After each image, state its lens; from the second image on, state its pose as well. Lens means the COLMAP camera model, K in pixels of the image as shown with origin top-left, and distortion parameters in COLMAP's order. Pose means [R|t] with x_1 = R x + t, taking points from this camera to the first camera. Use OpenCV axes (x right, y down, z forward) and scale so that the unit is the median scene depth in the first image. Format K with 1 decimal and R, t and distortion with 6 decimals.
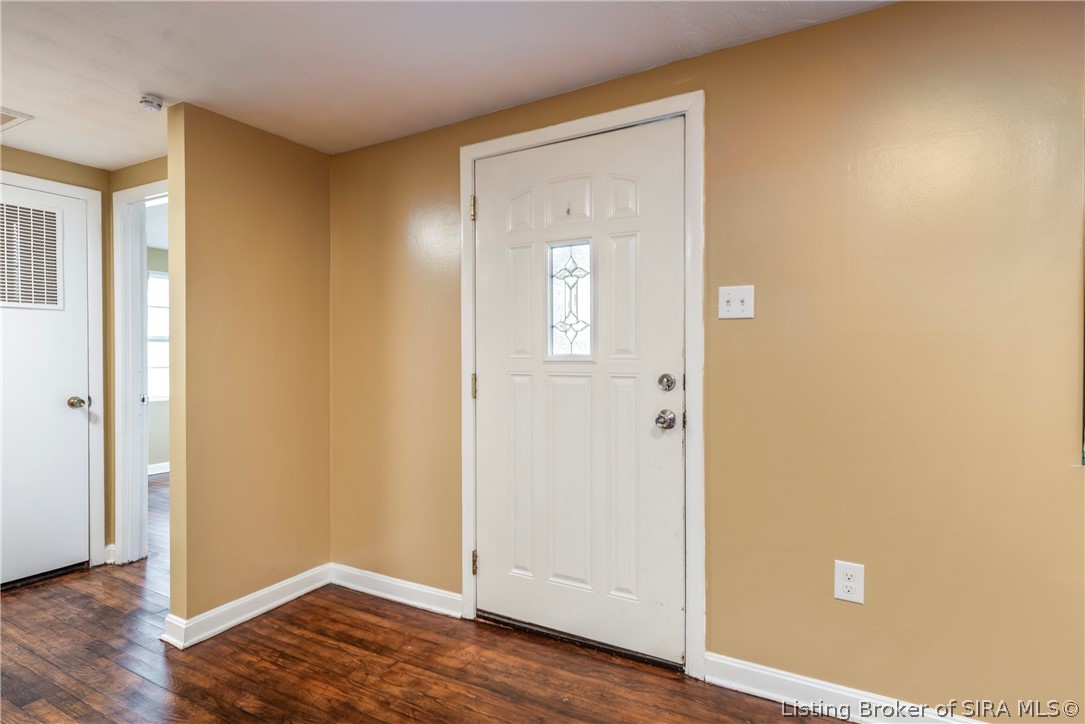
lens RADIAL K [[547.2, 0, 545.1], [0, 547.2, 355.8], [0, 0, 1]] dist [0.019711, 0.000001]
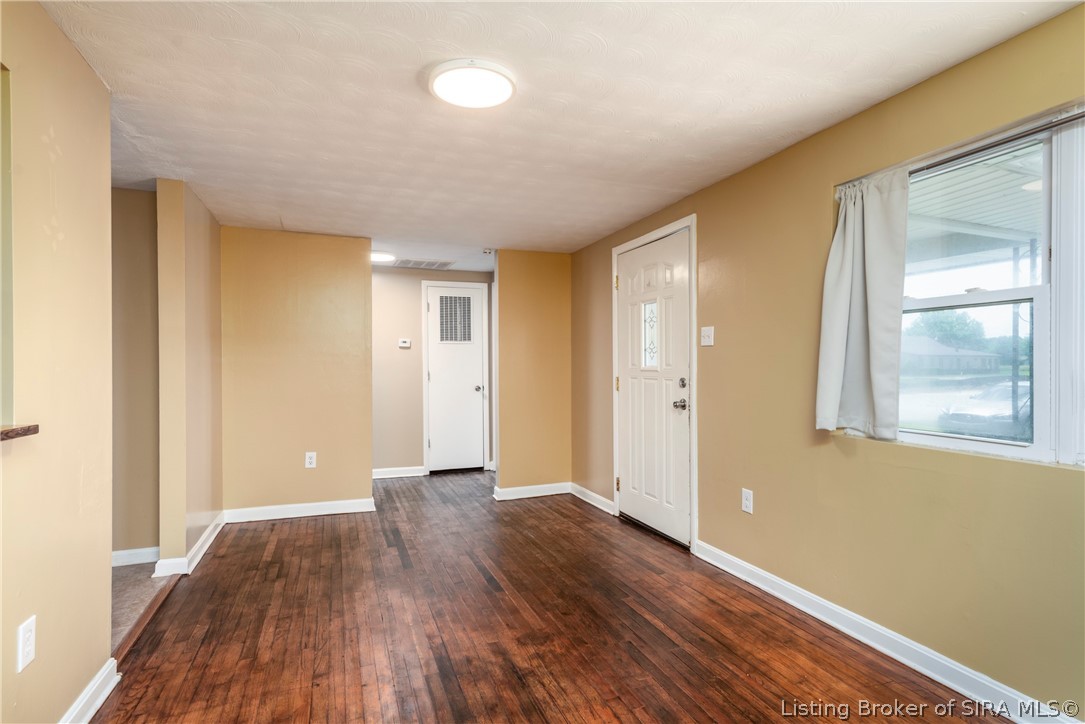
lens RADIAL K [[575.9, 0, 542.5], [0, 575.9, 362.0], [0, 0, 1]] dist [0.024442, 0.000144]
pose [[0.752792, -0.002119, -0.658255, 0.986966], [0.001673, 0.999998, -0.001305, -0.014108], [0.658256, -0.000119, 0.752794, -0.598447]]
